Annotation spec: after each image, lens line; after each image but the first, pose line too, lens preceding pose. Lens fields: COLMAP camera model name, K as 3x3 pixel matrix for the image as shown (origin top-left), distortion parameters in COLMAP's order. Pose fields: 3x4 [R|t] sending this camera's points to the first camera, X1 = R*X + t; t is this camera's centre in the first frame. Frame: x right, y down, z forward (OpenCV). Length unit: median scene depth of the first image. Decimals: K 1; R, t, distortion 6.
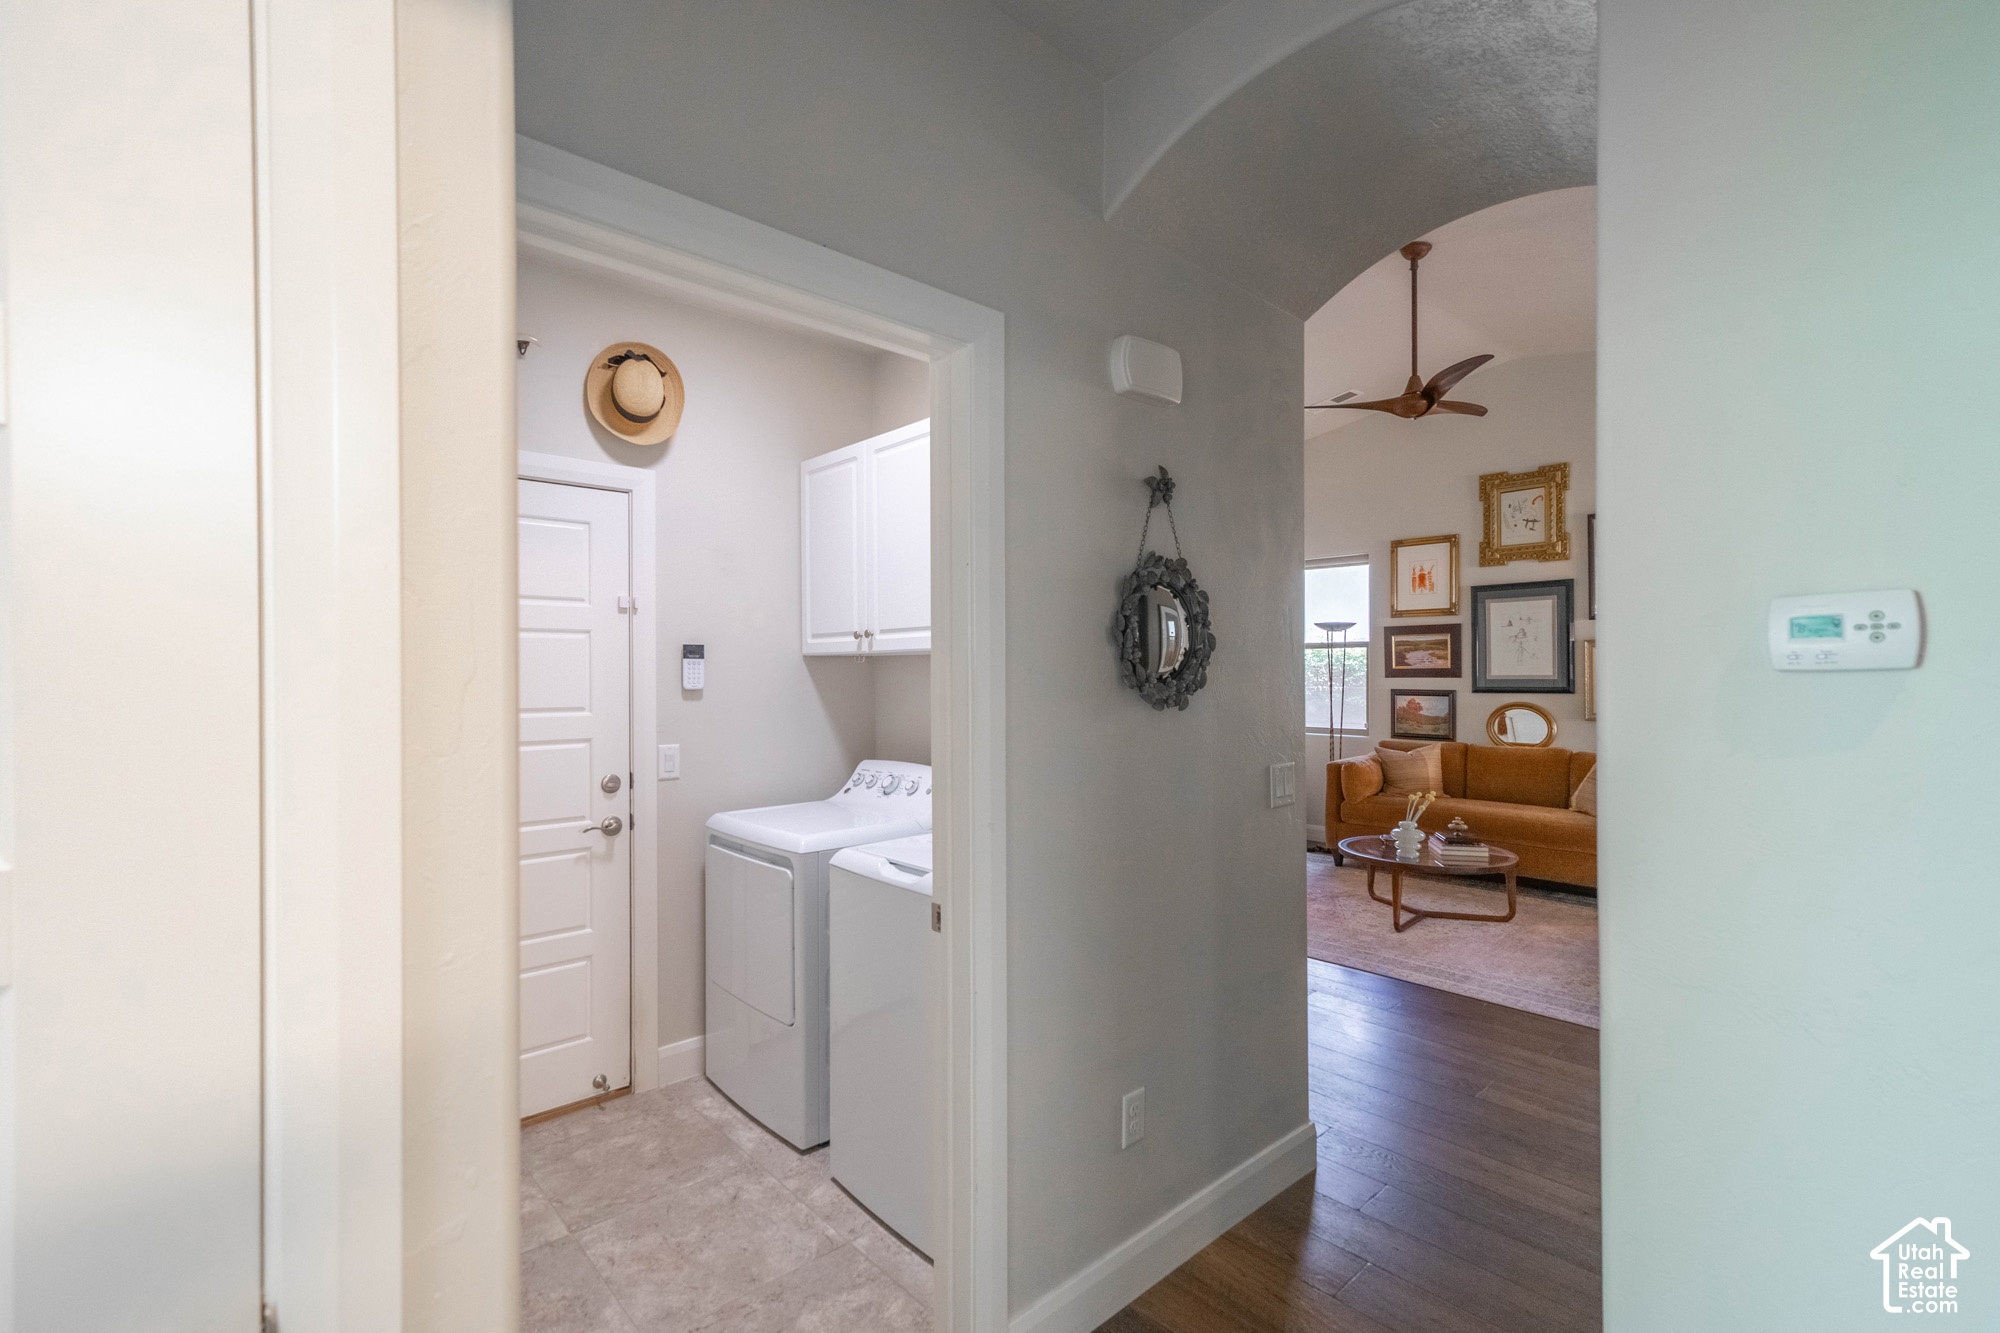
lens RADIAL K [[917.0, 0, 980.2], [0, 917.0, 673.1], [0, 0, 1]] dist [-0.003690, 0.003897]
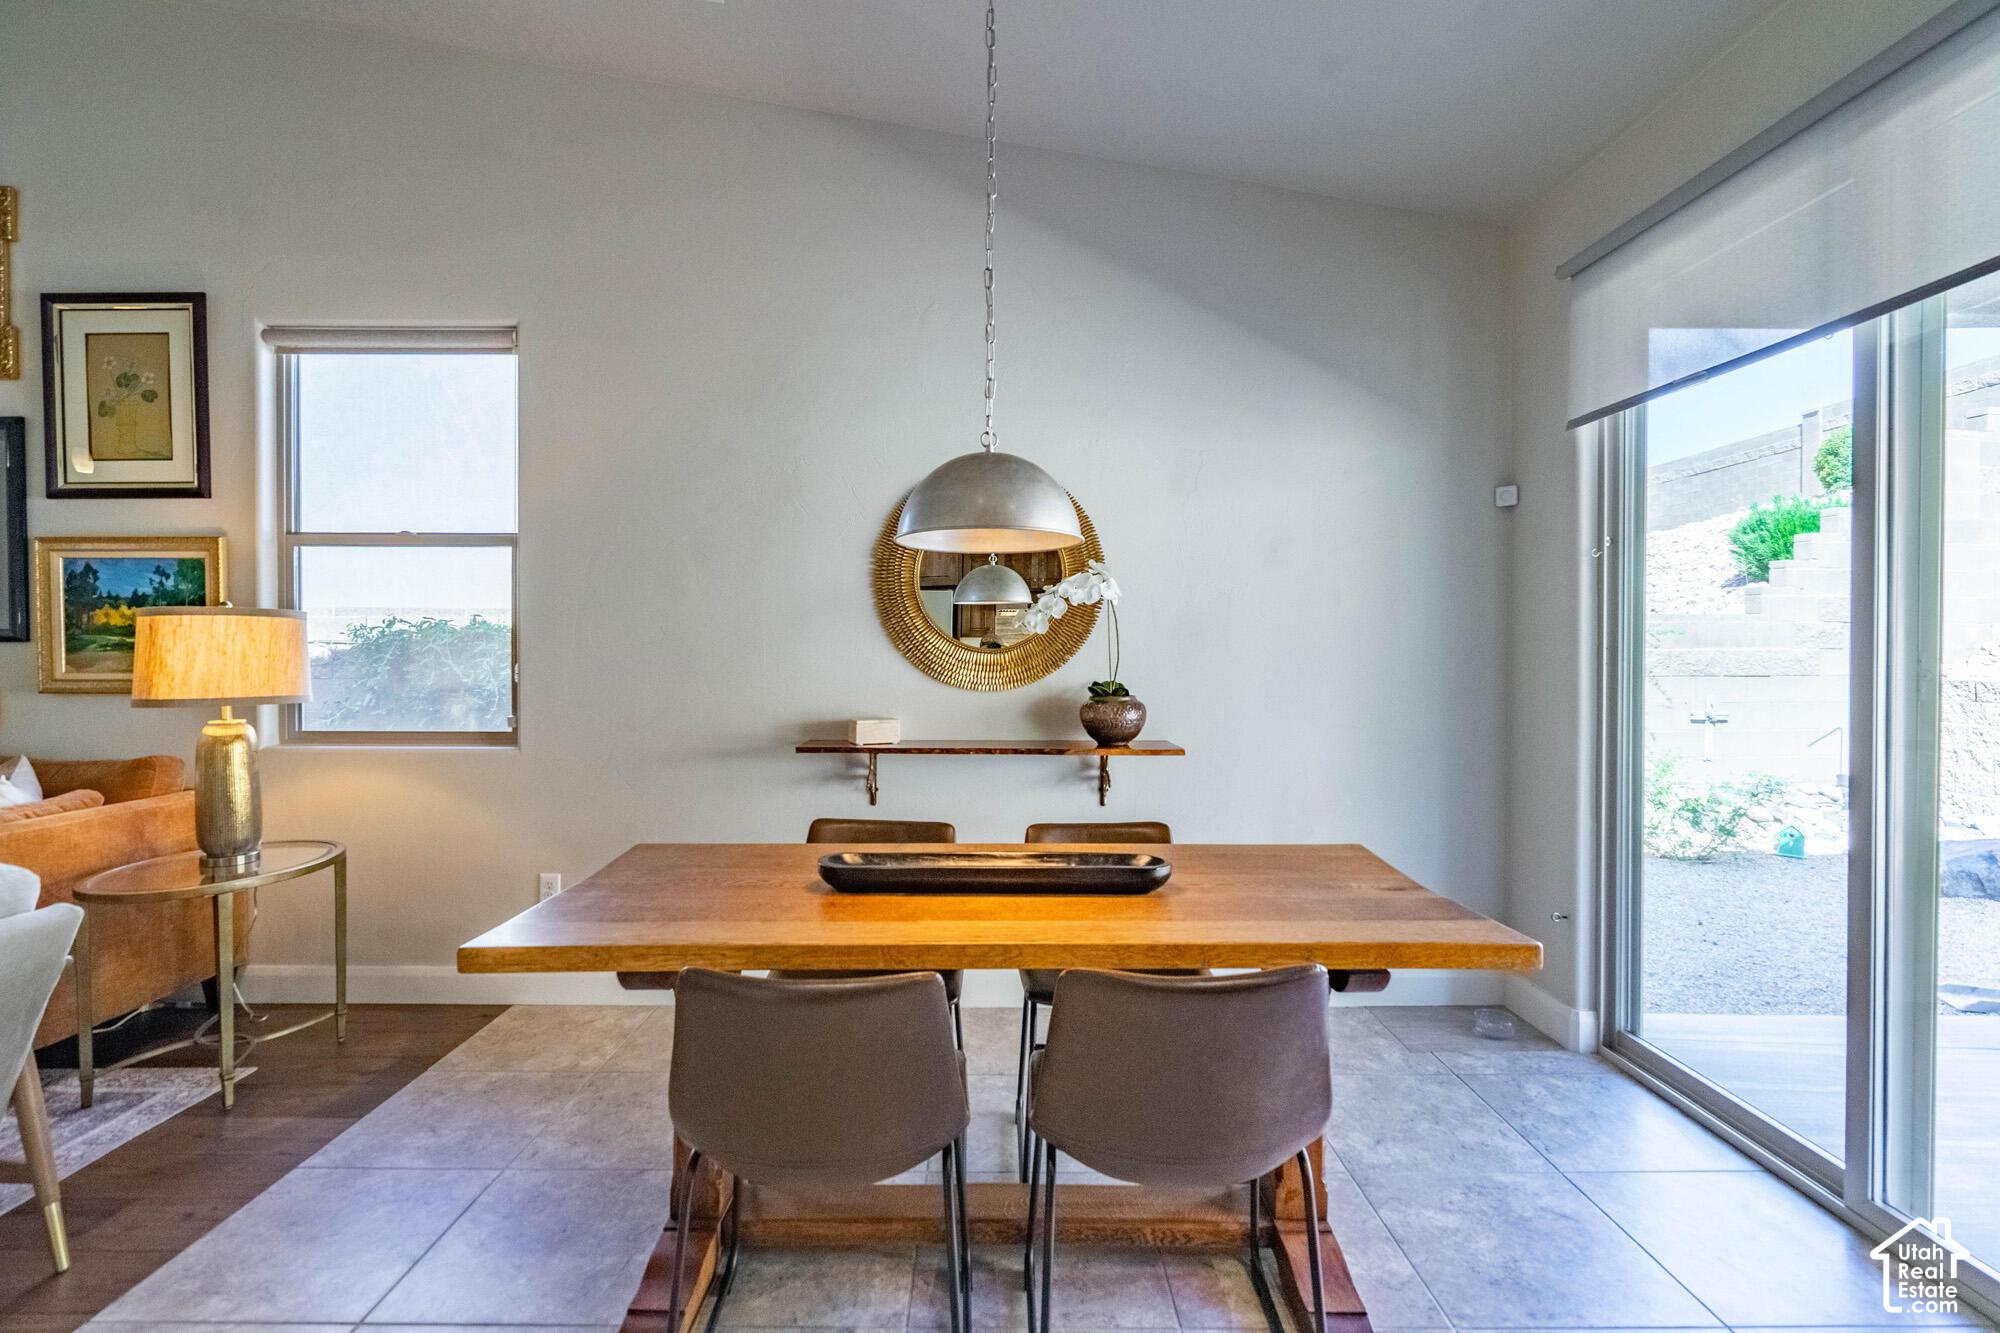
lens RADIAL K [[917.0, 0, 1004.5], [0, 917.0, 664.6], [0, 0, 1]] dist [-0.003690, 0.003897]
pose [[0.673102, -0.012653, 0.739441, 0.595176], [-0.001572, 0.999827, 0.018540, 0.023361], [-0.739548, -0.013642, 0.672966, 0.232685]]
